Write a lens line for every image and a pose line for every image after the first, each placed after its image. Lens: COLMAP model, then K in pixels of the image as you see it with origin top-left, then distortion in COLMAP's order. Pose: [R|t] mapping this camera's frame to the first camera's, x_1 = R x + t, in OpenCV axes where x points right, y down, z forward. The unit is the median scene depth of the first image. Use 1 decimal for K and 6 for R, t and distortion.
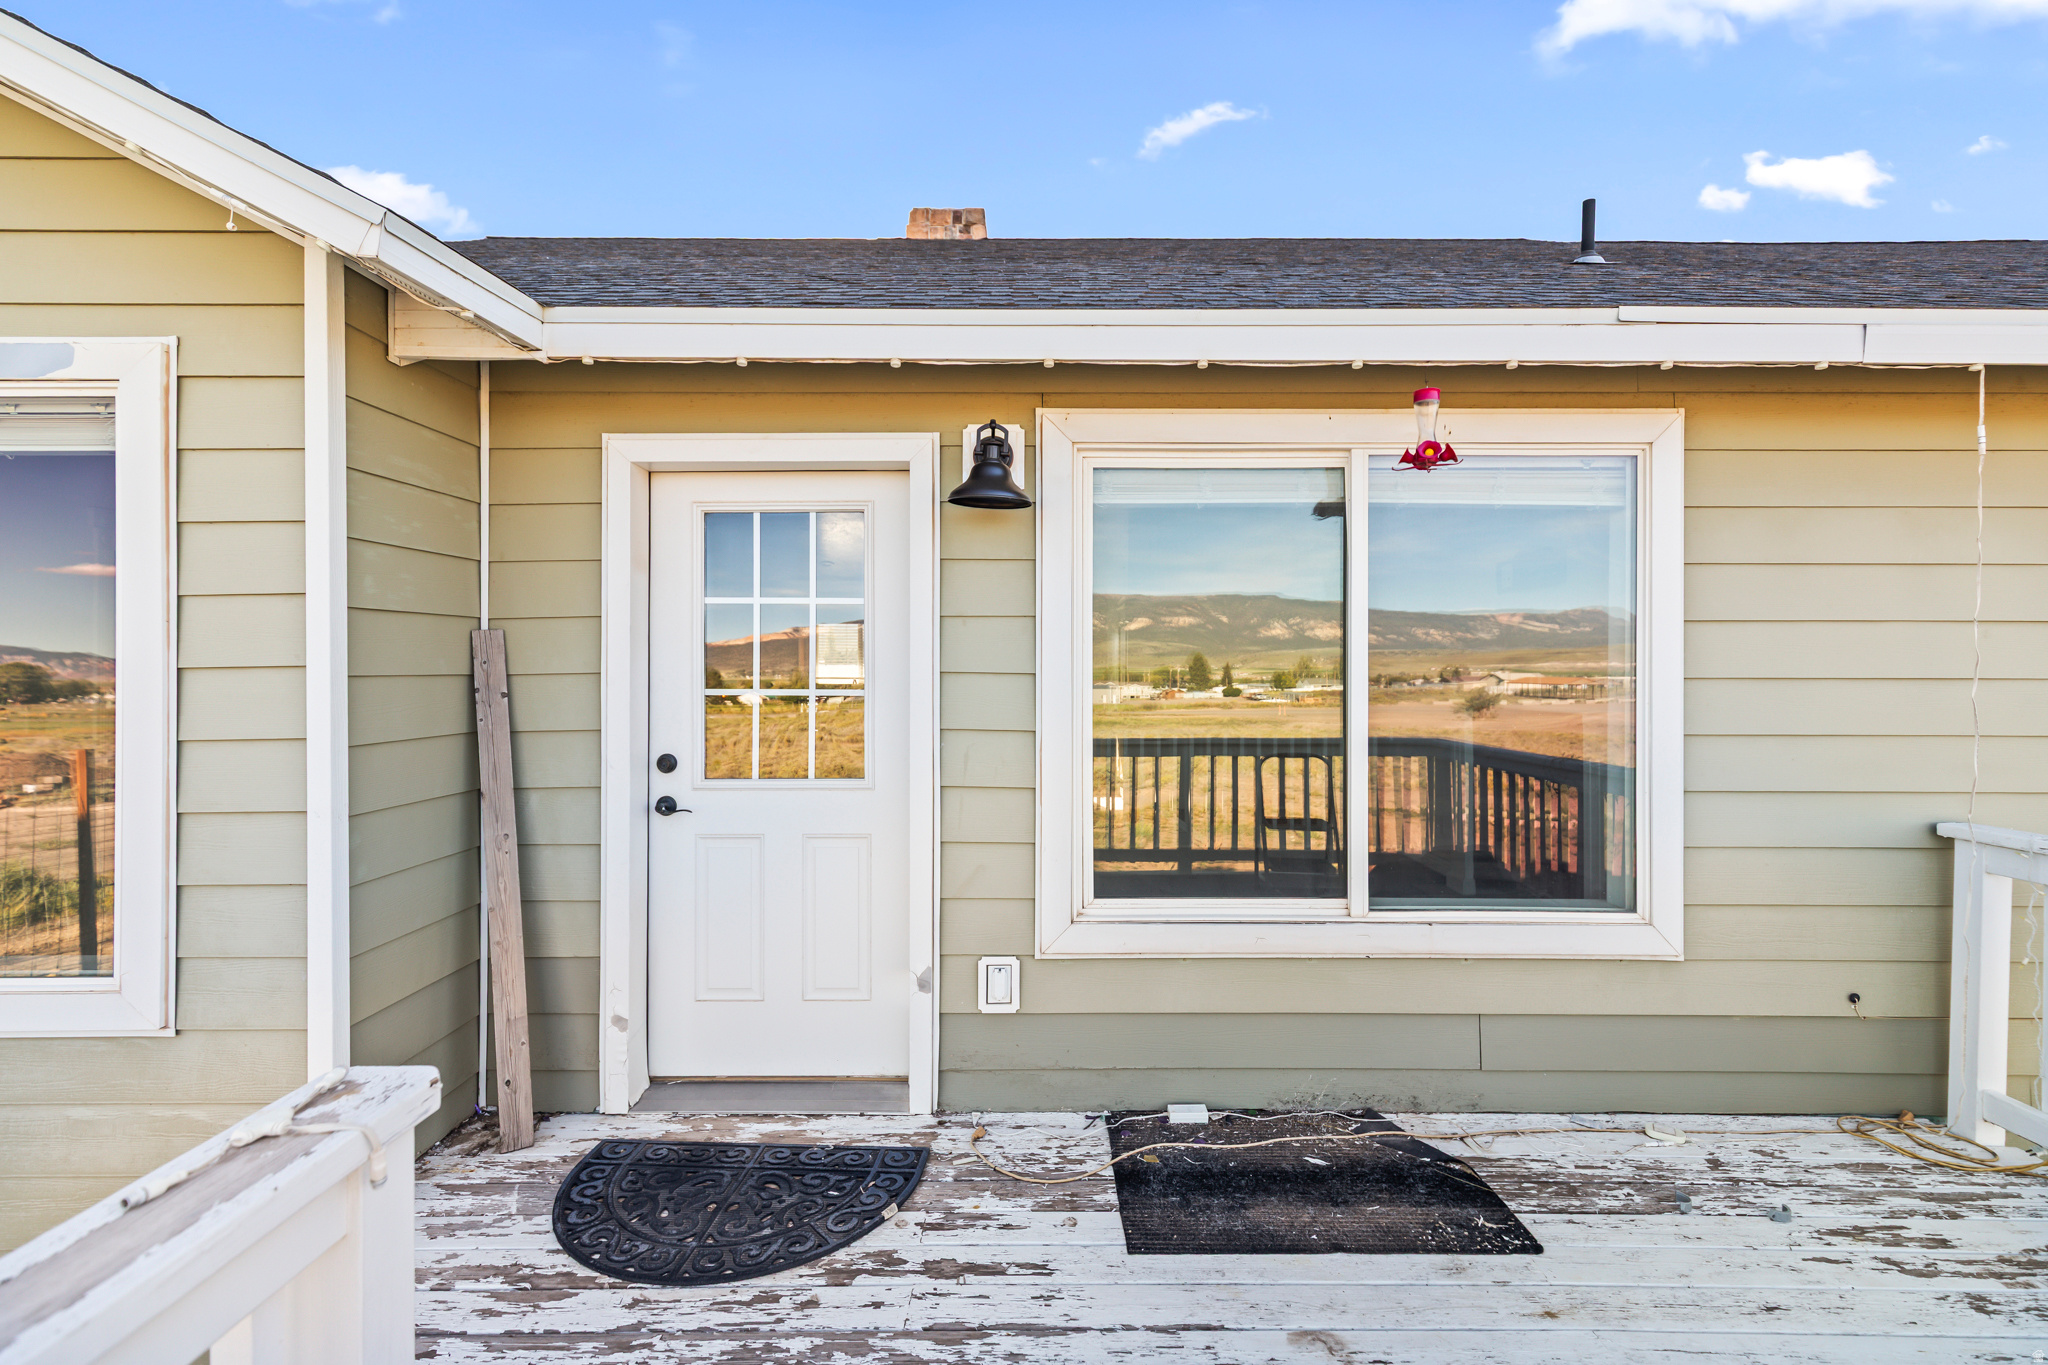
lens RADIAL K [[944.1, 0, 1034.3], [0, 944.1, 660.0], [0, 0, 1]] dist [0.010192, -0.003800]
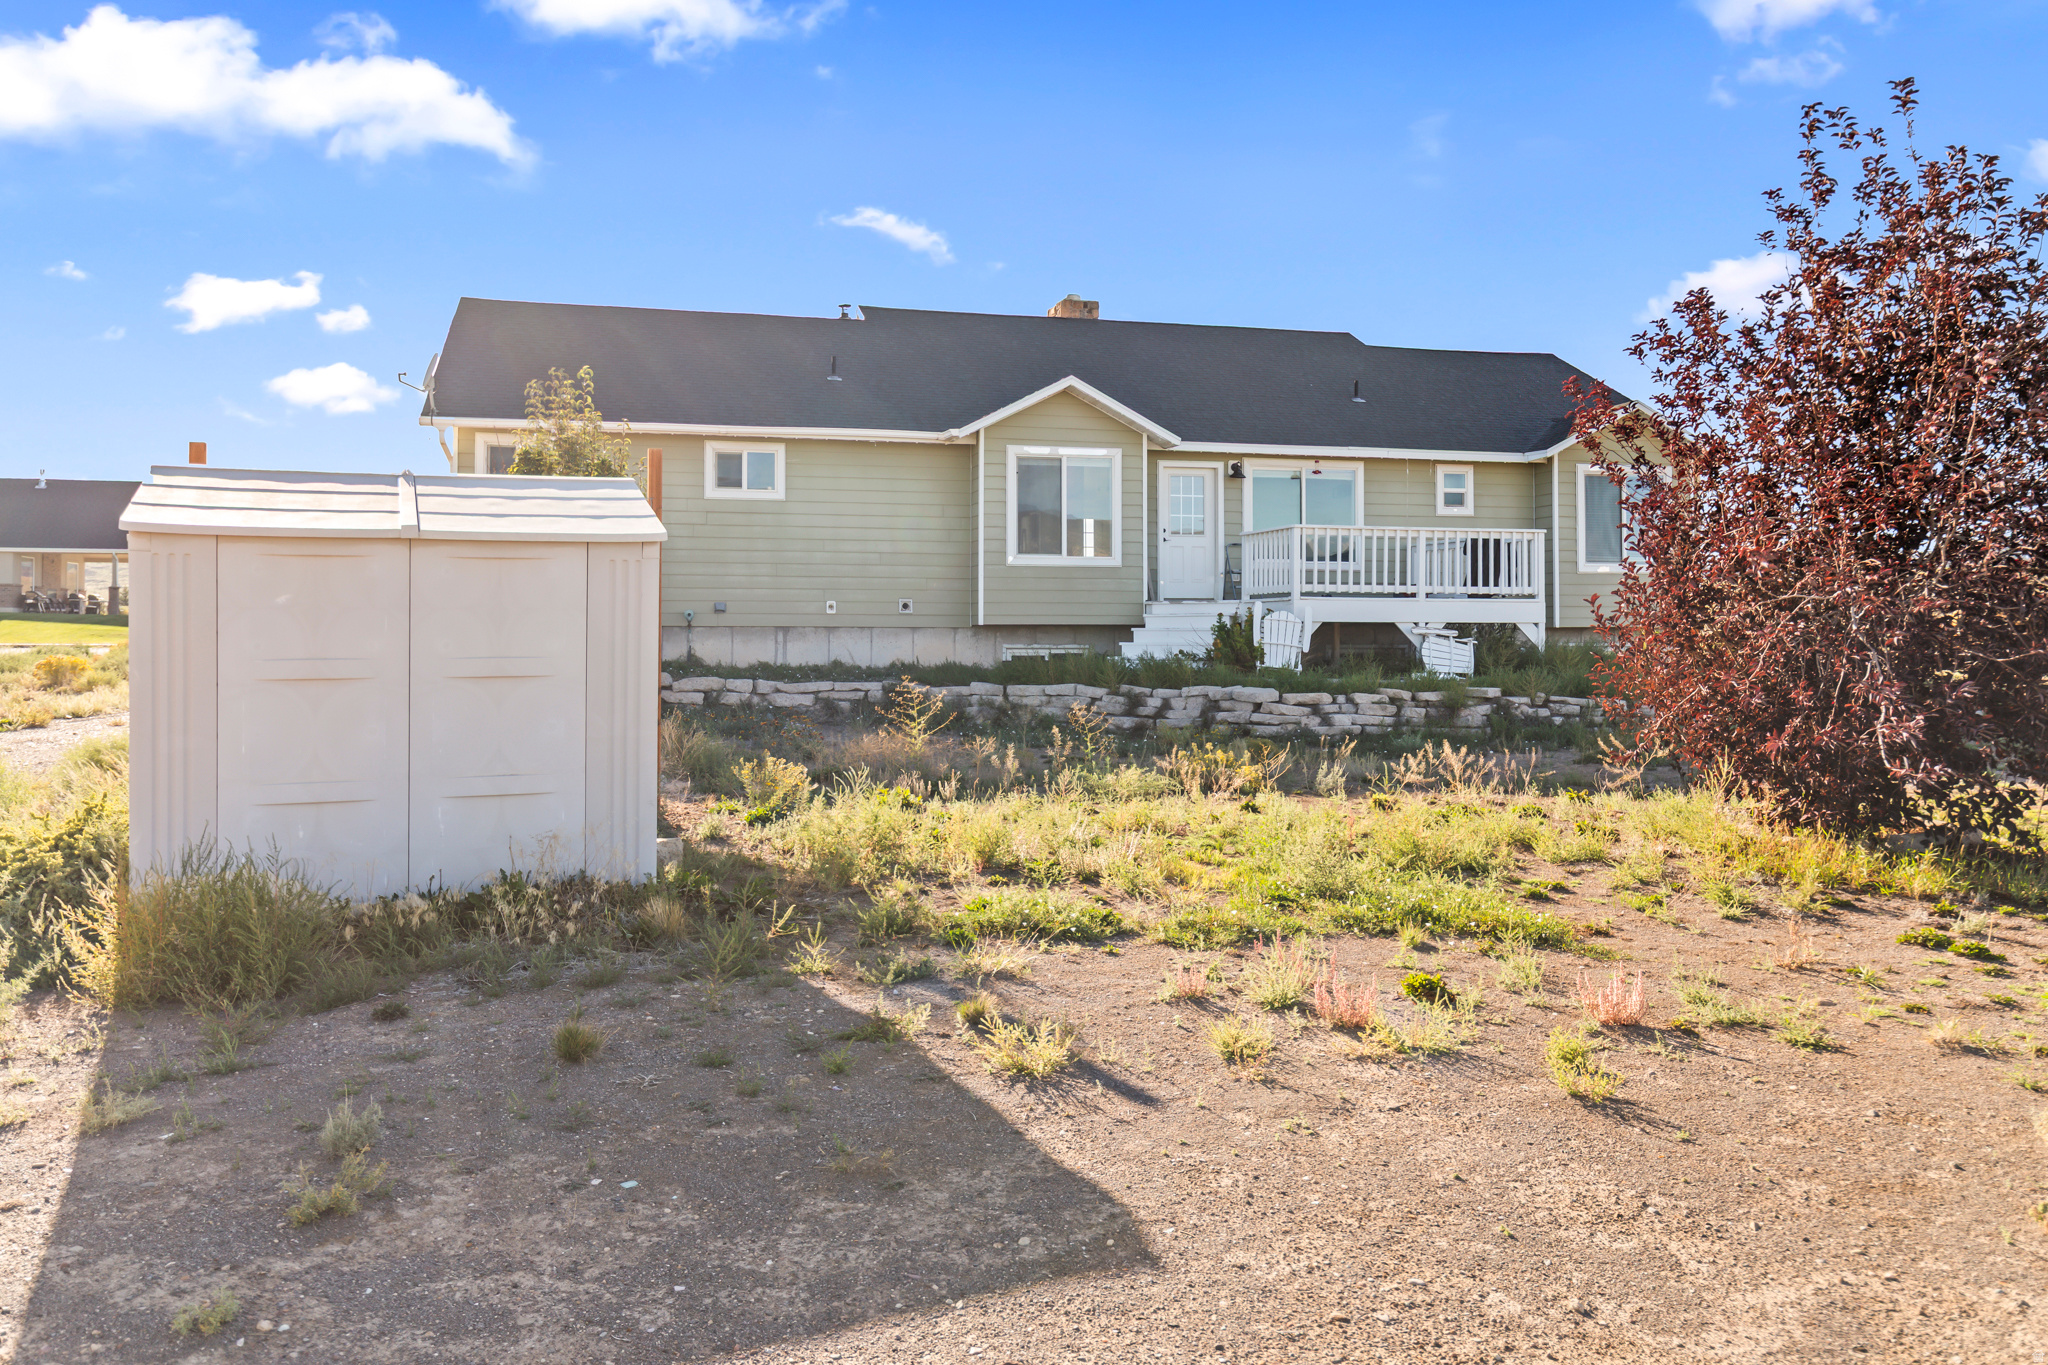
lens RADIAL K [[1593.3, 0, 1024.0], [0, 1593.3, 682.5], [0, 0, 1]] dist [0.054864, -0.000326]
pose [[0.965534, -0.008709, 0.260132, -3.239733], [-0.002466, 0.999089, 0.042603, 0.543435], [-0.260266, -0.041777, 0.964633, -6.691684]]
